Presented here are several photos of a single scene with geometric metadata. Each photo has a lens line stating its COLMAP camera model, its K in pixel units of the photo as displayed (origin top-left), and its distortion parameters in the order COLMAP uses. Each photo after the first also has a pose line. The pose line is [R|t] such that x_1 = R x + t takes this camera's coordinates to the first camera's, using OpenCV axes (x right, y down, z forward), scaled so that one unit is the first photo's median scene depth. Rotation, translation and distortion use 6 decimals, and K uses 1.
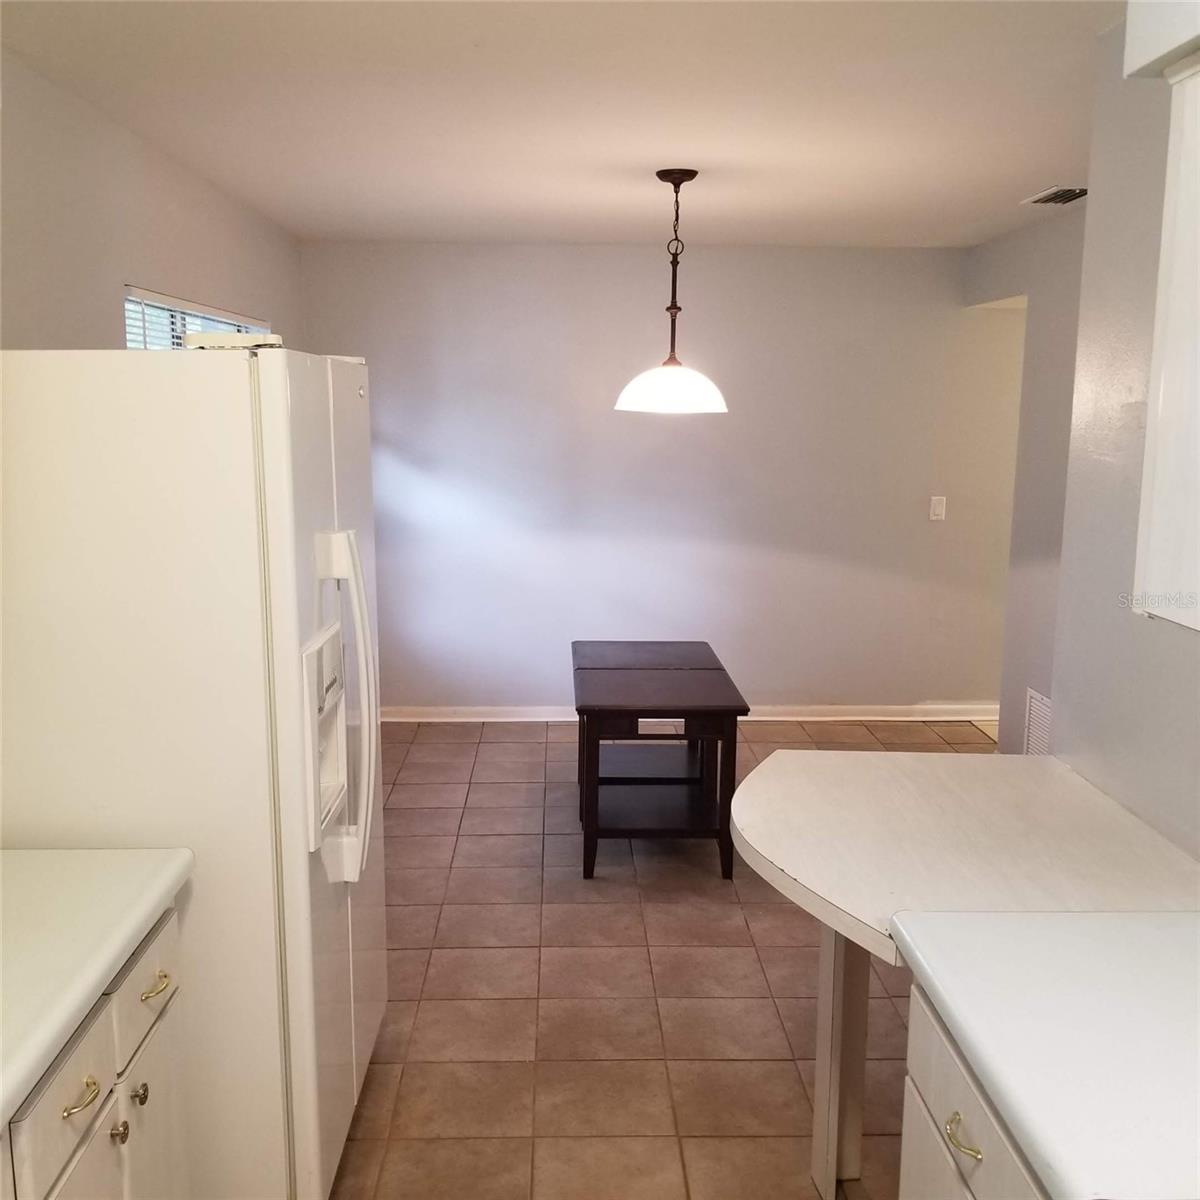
lens RADIAL K [[1247.1, 0, 606.5], [0, 1247.1, 627.5], [0, 0, 1]] dist [0.113935, -0.248638]
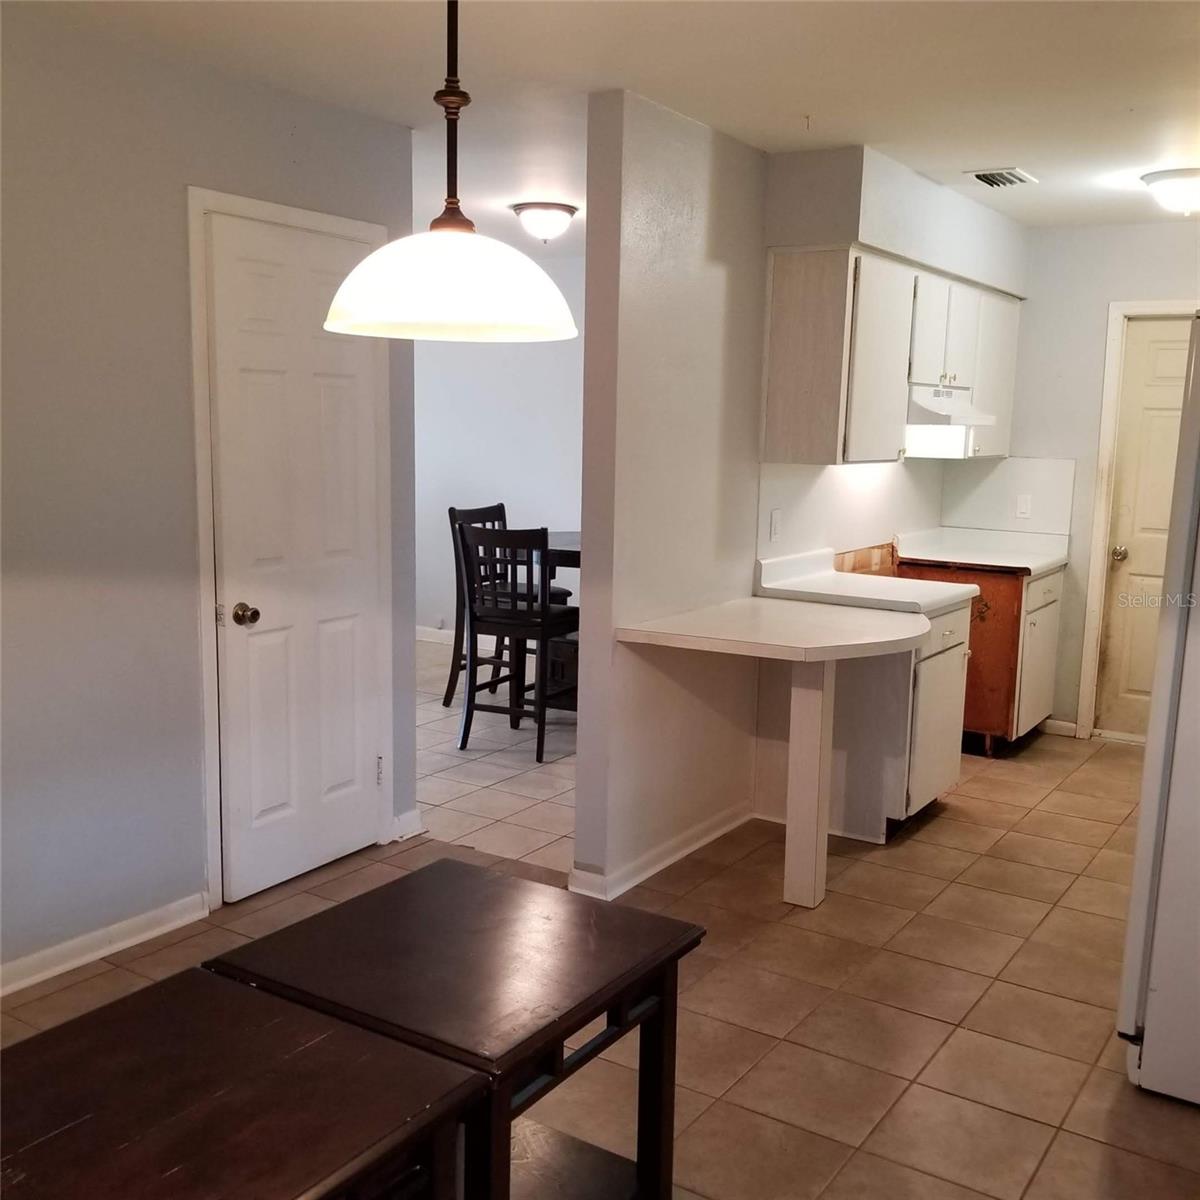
lens RADIAL K [[1247.1, 0, 606.5], [0, 1247.1, 627.5], [0, 0, 1]] dist [0.113935, -0.248638]
pose [[-0.816872, -0.130206, 0.561930, -0.324375], [0.067785, 0.945770, 0.317685, -0.269646], [-0.572822, 0.297599, -0.763748, 1.700639]]
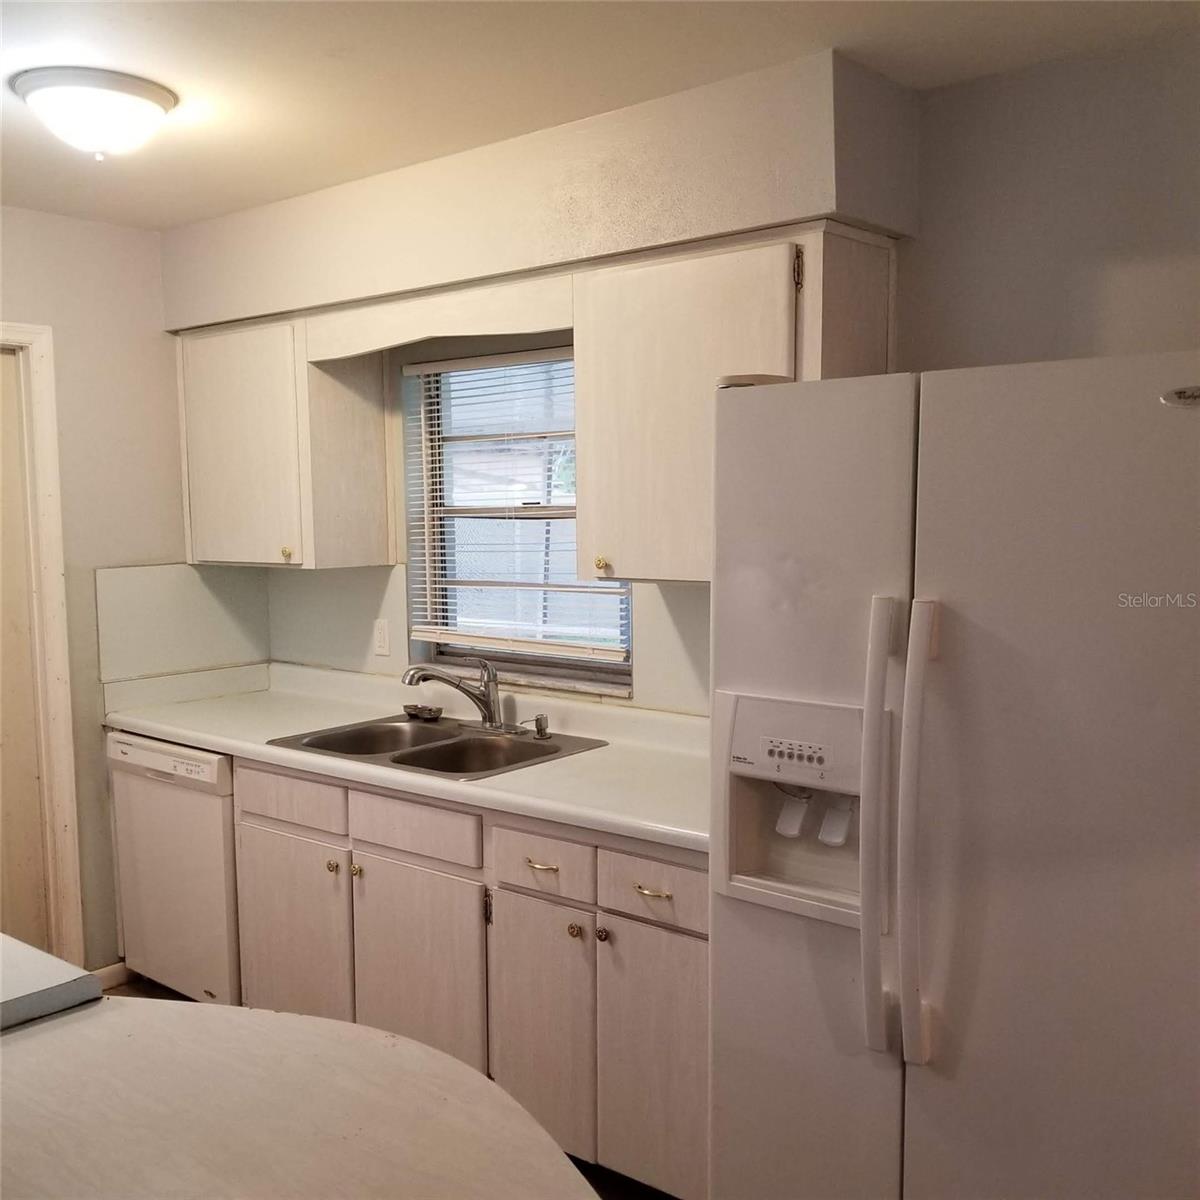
lens RADIAL K [[1247.1, 0, 606.5], [0, 1247.1, 627.5], [0, 0, 1]] dist [0.113935, -0.248638]
pose [[-0.680368, 0.063346, -0.730128, 0.349988], [-0.134137, 0.968665, 0.209036, -0.141996], [0.720490, 0.240158, -0.650552, 1.006357]]
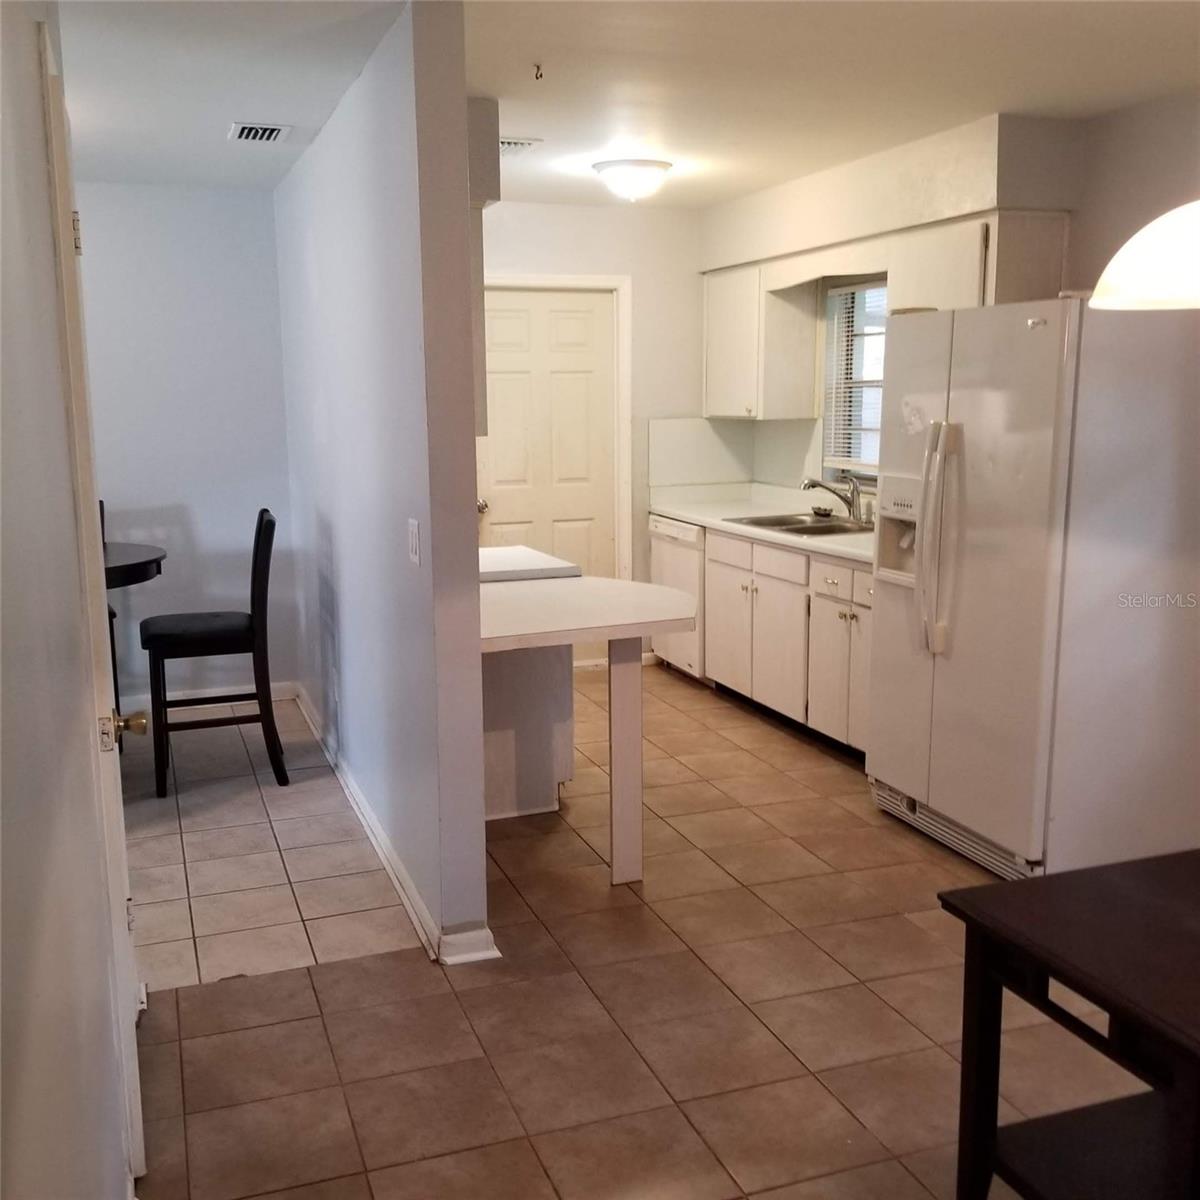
lens RADIAL K [[1255.3, 0, 600.0], [0, 1255.3, 600.0], [0, 0, 1]] dist [0.131590, -0.235094]
pose [[-0.952462, 0.044781, -0.301347, 0.497796], [-0.060136, 0.942042, 0.330060, -0.266119], [0.298662, 0.332492, -0.894567, 1.723874]]
